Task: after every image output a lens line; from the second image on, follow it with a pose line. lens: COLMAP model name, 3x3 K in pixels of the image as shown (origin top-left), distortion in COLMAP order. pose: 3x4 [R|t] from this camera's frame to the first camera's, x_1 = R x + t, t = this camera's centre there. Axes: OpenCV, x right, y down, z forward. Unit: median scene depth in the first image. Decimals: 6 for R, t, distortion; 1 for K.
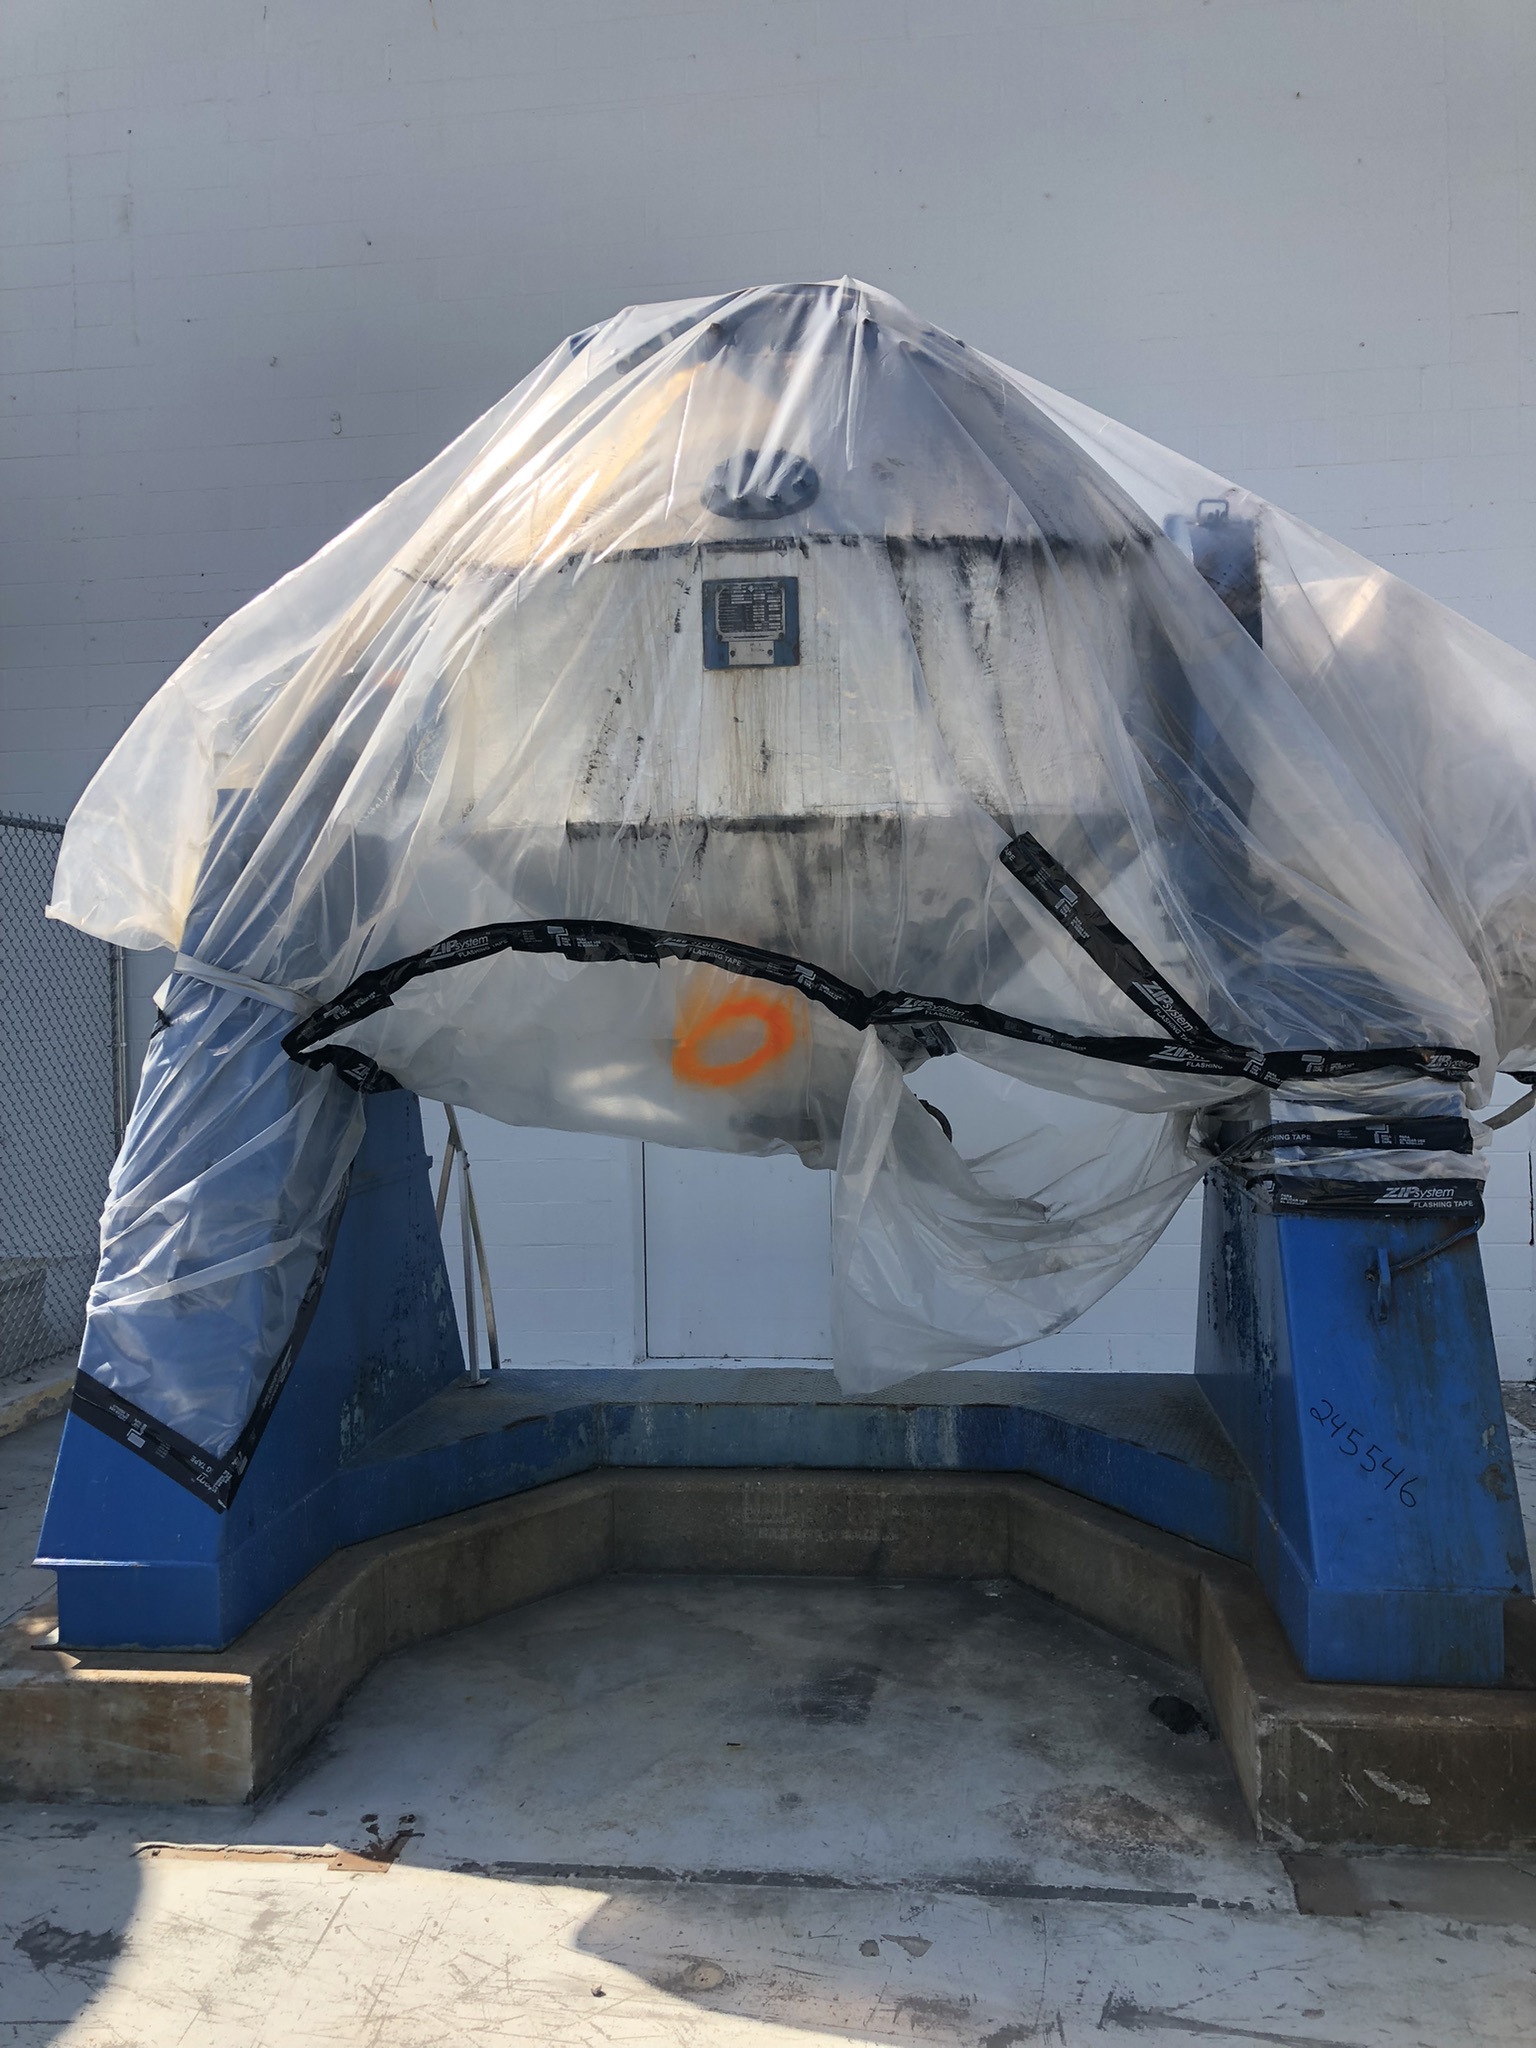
lens RADIAL K [[1700.5, 0, 768.0], [0, 1700.5, 1024.0], [0, 0, 1]] dist [0.070769, -0.110778]
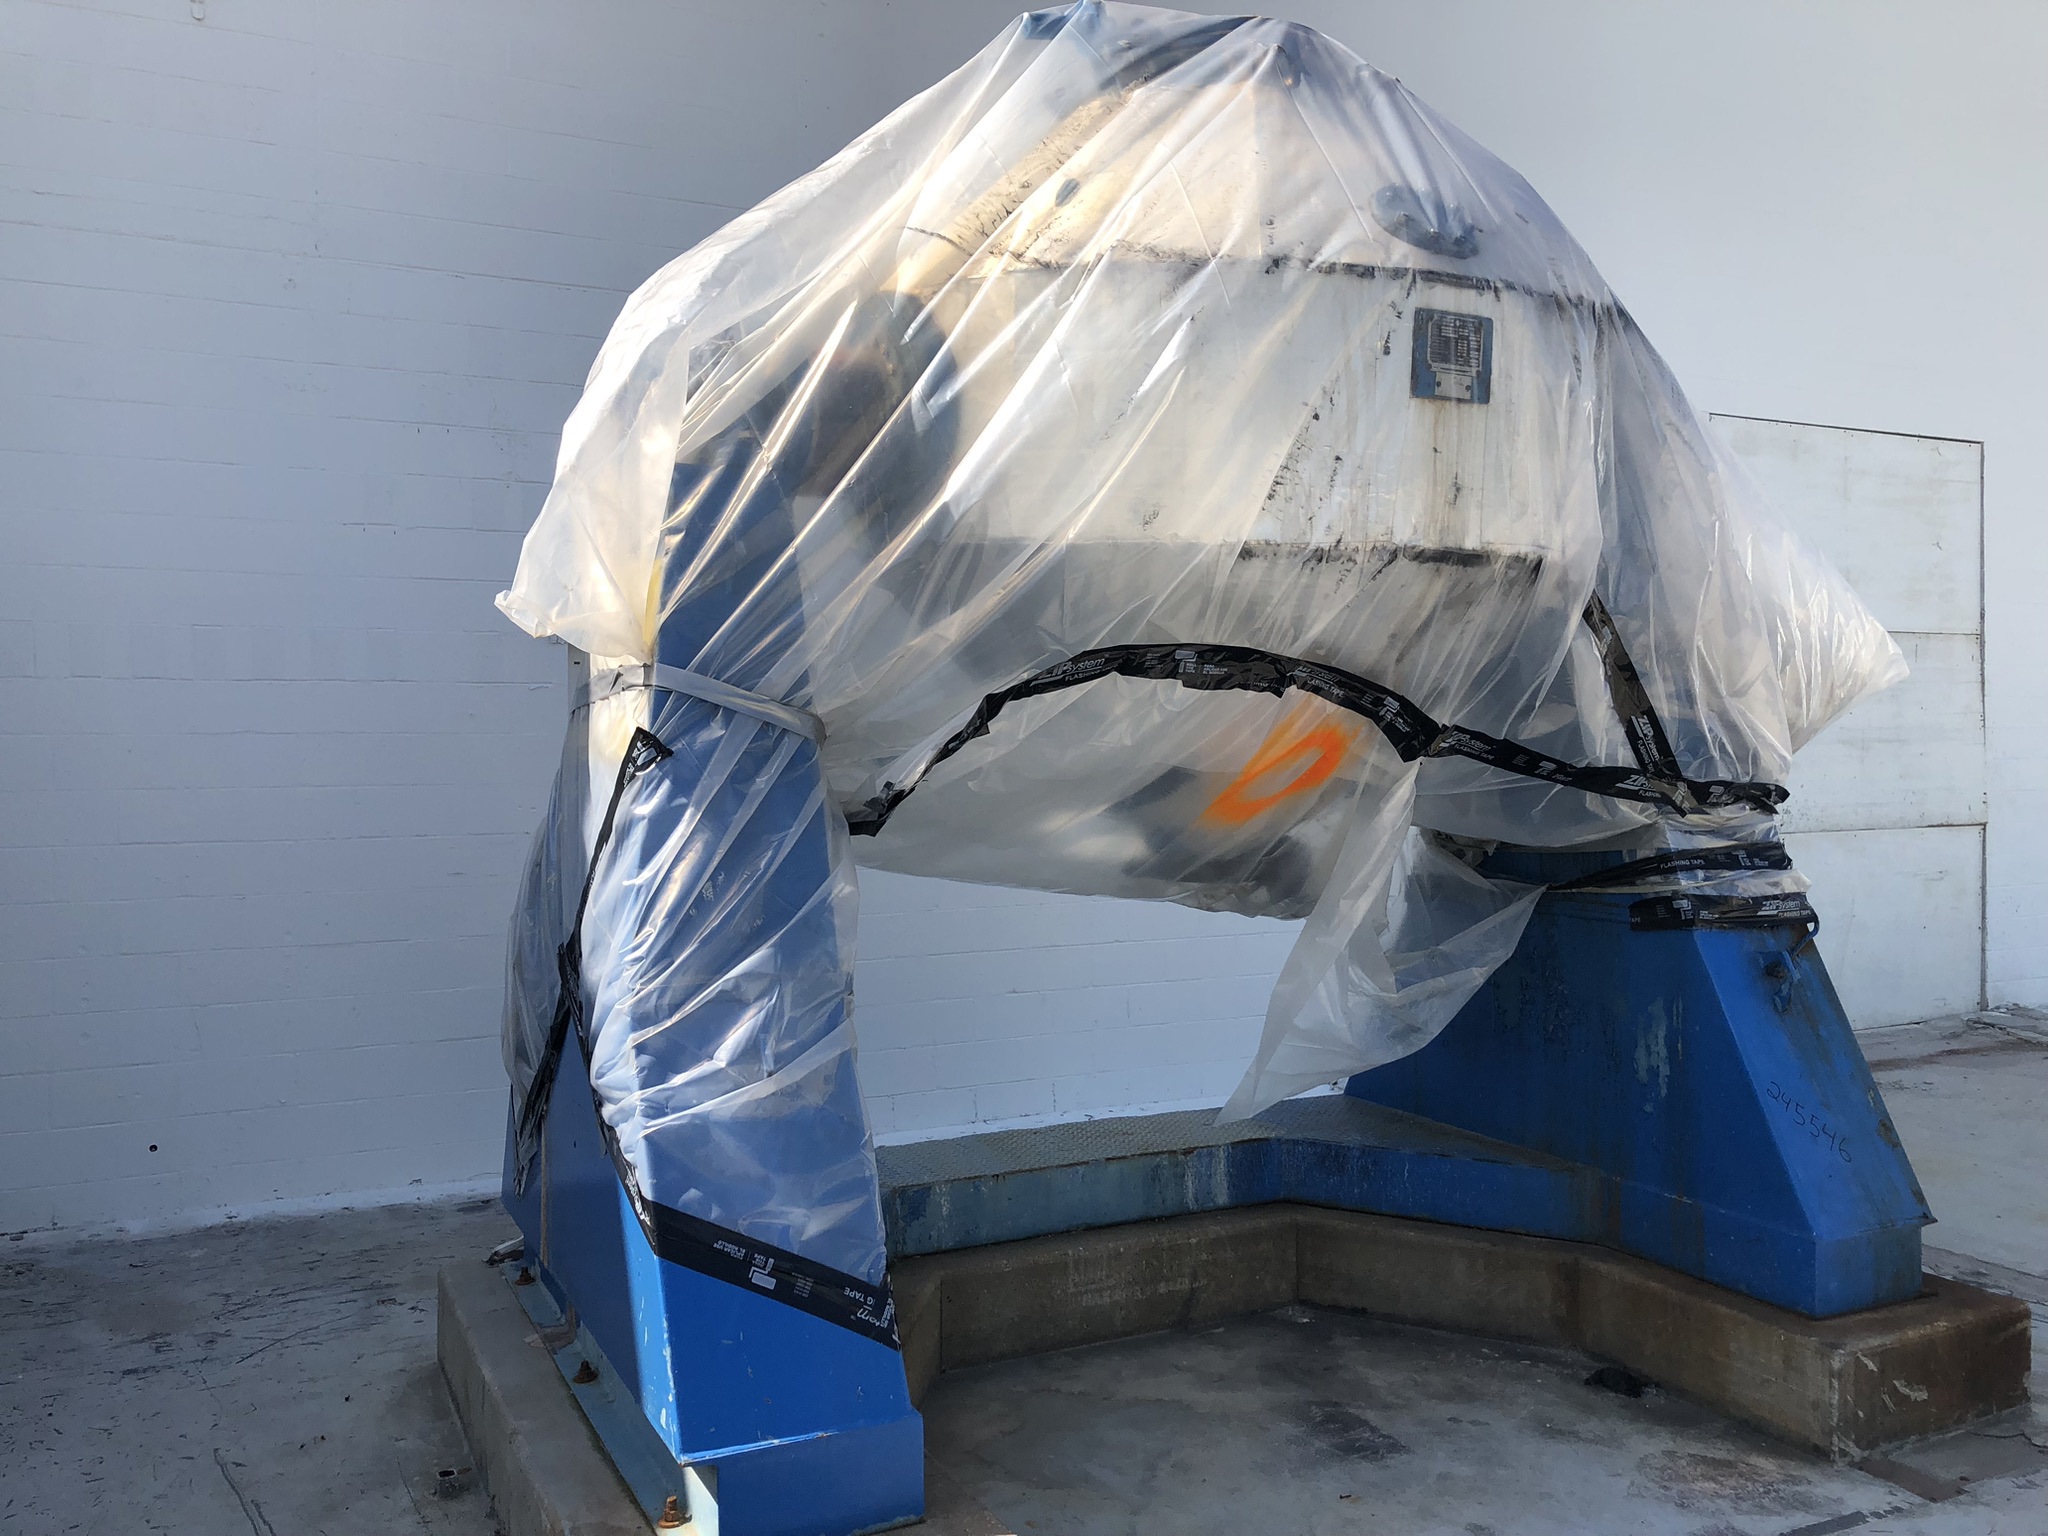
lens RADIAL K [[1656.9, 0, 1027.4], [0, 1656.9, 752.5], [0, 0, 1]] dist [0.044374, -0.074190]
pose [[0.838093, 0.015306, 0.545313, -0.706978], [0.000951, 0.999564, -0.029518, 0.025324], [-0.545527, 0.025258, 0.837712, 0.302828]]
